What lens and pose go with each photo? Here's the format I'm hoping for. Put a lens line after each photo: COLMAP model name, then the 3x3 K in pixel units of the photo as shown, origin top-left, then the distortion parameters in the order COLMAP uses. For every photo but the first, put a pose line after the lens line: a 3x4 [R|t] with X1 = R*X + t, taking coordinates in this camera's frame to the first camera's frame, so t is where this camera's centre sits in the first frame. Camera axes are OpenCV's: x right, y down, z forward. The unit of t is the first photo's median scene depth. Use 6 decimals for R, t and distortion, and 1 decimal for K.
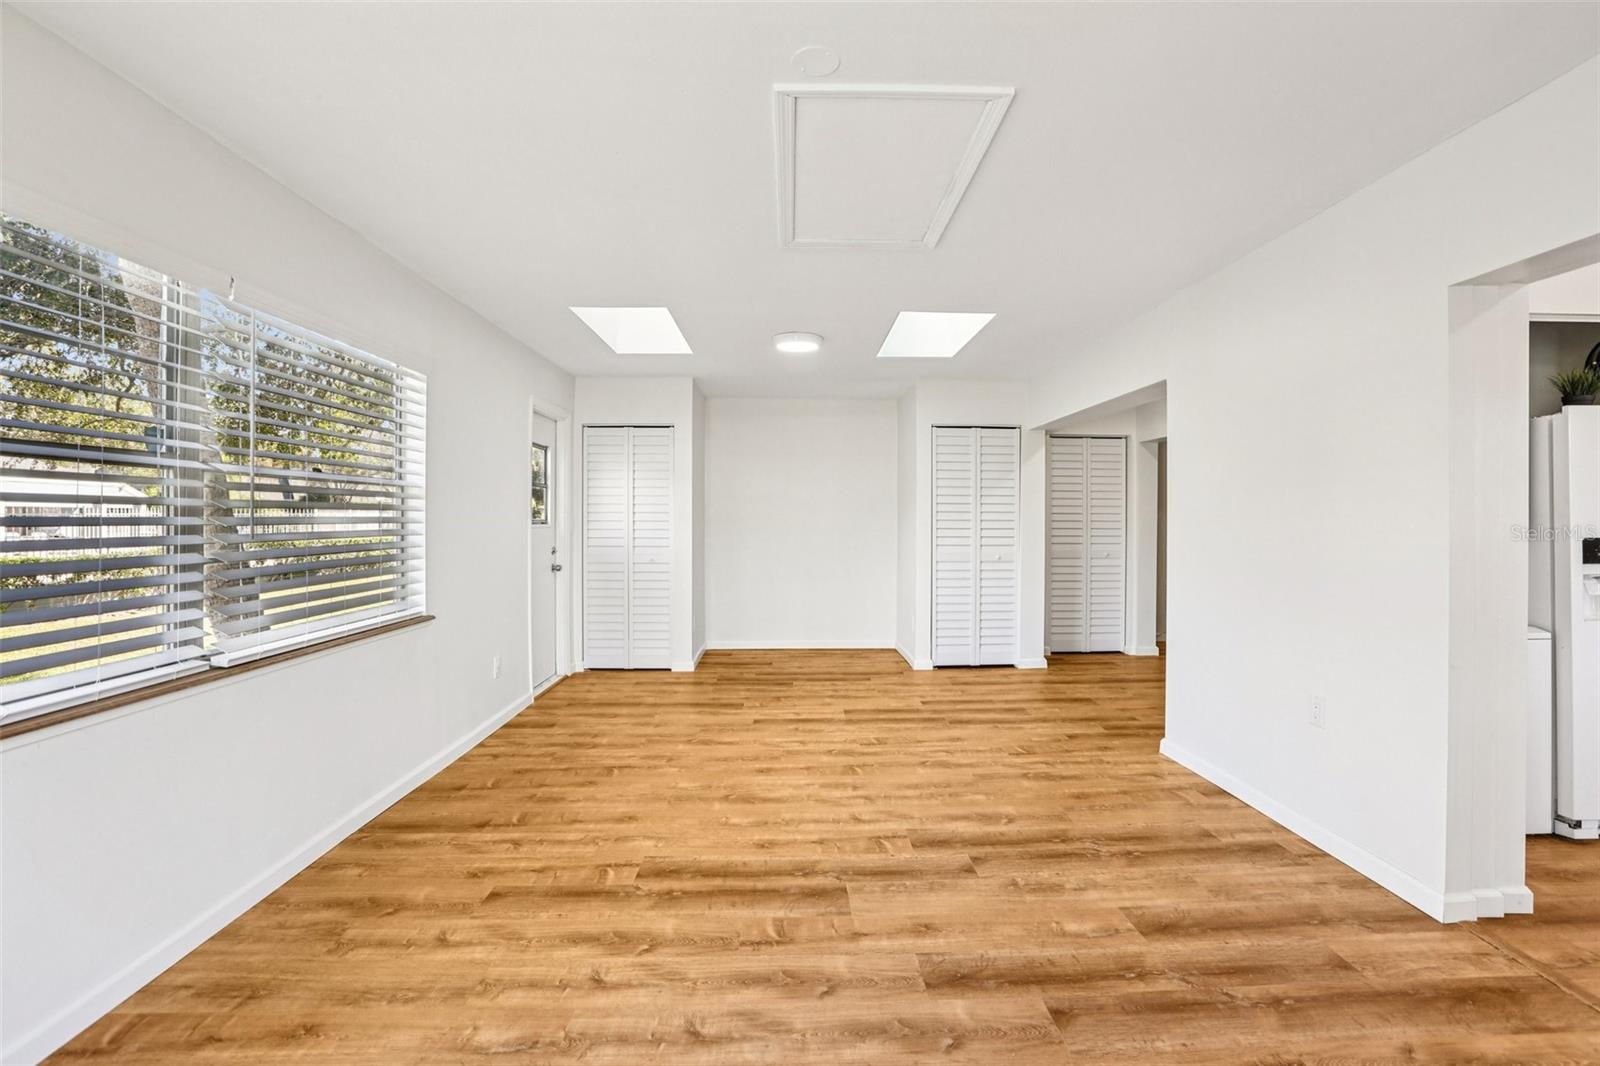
lens RADIAL K [[758.6, 0, 802.2], [0, 758.6, 513.9], [0, 0, 1]] dist [-0.059364, 0.021718]
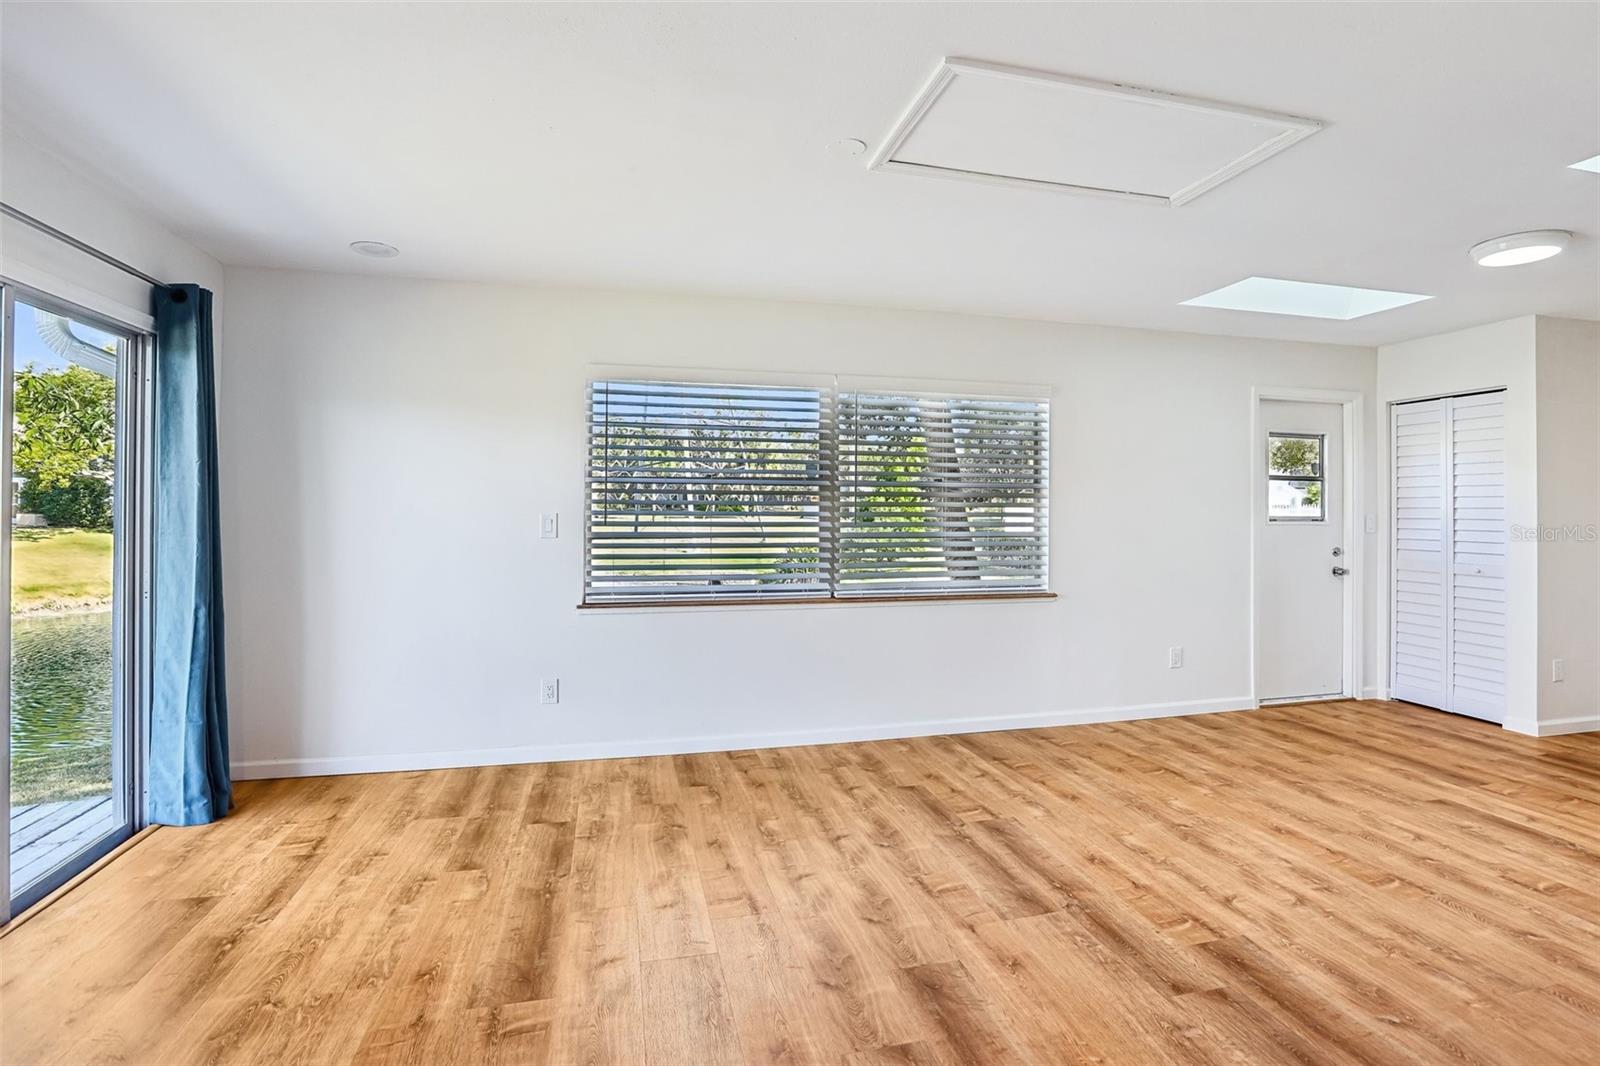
lens RADIAL K [[758.6, 0, 802.2], [0, 758.6, 513.9], [0, 0, 1]] dist [-0.059364, 0.021718]
pose [[0.220209, 0.003758, -0.975446, 0.768159], [0.001160, 0.999991, 0.004114, 0.001485], [0.975452, -0.002038, 0.220202, 0.427256]]
